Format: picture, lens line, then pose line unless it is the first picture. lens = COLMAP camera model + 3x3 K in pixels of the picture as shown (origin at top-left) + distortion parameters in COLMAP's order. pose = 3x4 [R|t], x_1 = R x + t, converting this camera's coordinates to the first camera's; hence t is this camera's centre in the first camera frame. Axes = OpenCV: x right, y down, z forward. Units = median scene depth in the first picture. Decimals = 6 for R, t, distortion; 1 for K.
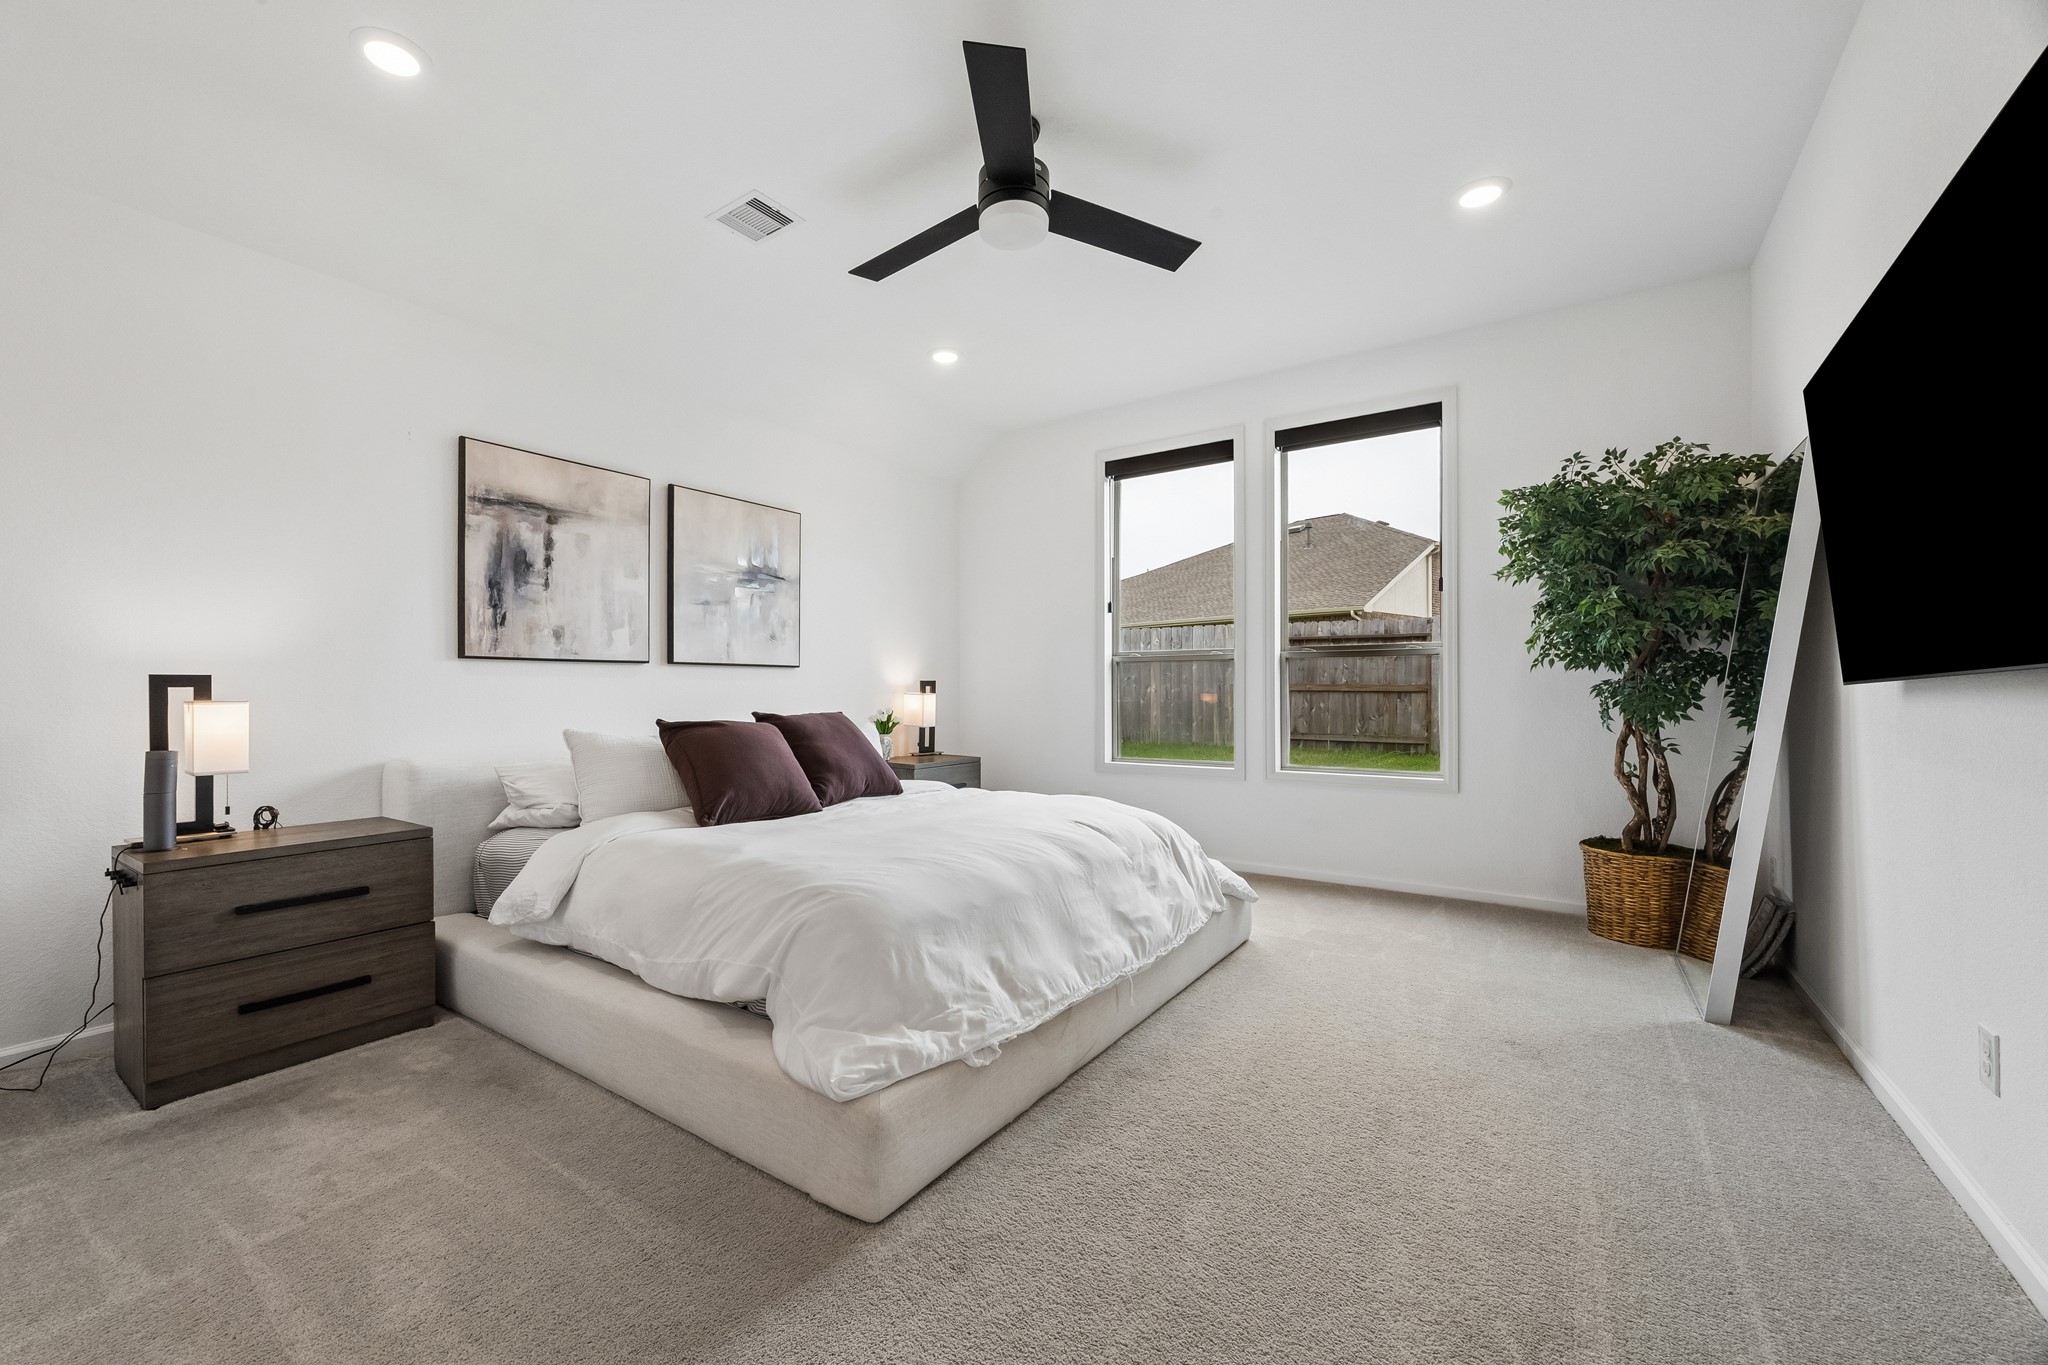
lens RADIAL K [[783.1, 0, 1026.4], [0, 783.1, 688.5], [0, 0, 1]] dist [-0.001630, -0.001307]
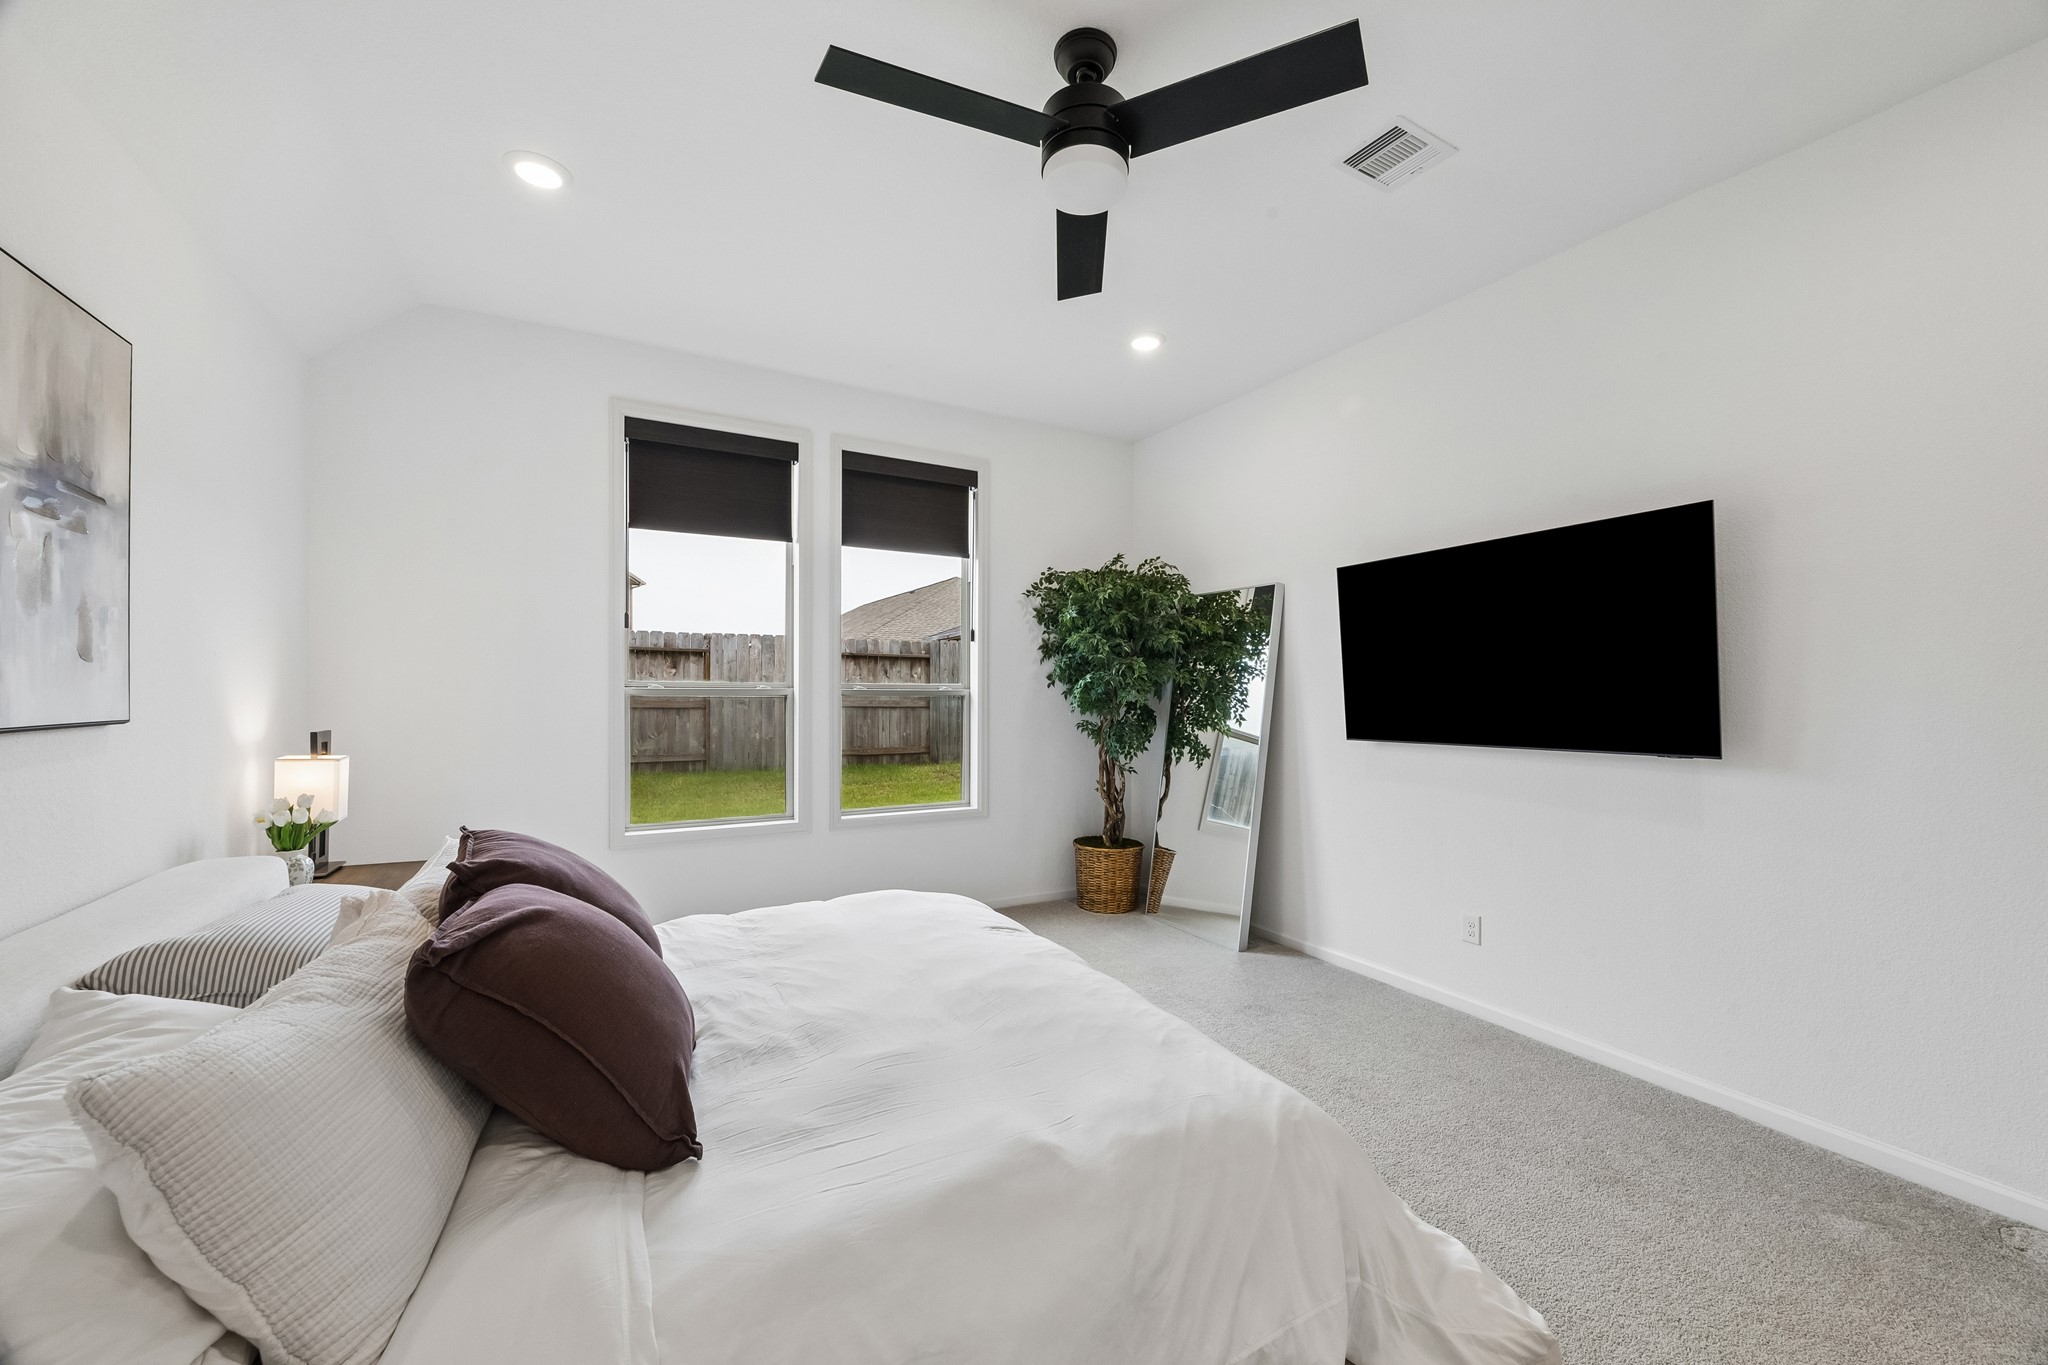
lens RADIAL K [[783.1, 0, 1026.1], [0, 783.1, 693.9], [0, 0, 1]] dist [-0.001630, -0.001307]
pose [[0.468212, 0.005452, 0.883599, -0.439199], [-0.013358, 0.999910, 0.000909, -0.049869], [-0.883515, -0.012229, 0.468243, 0.413162]]
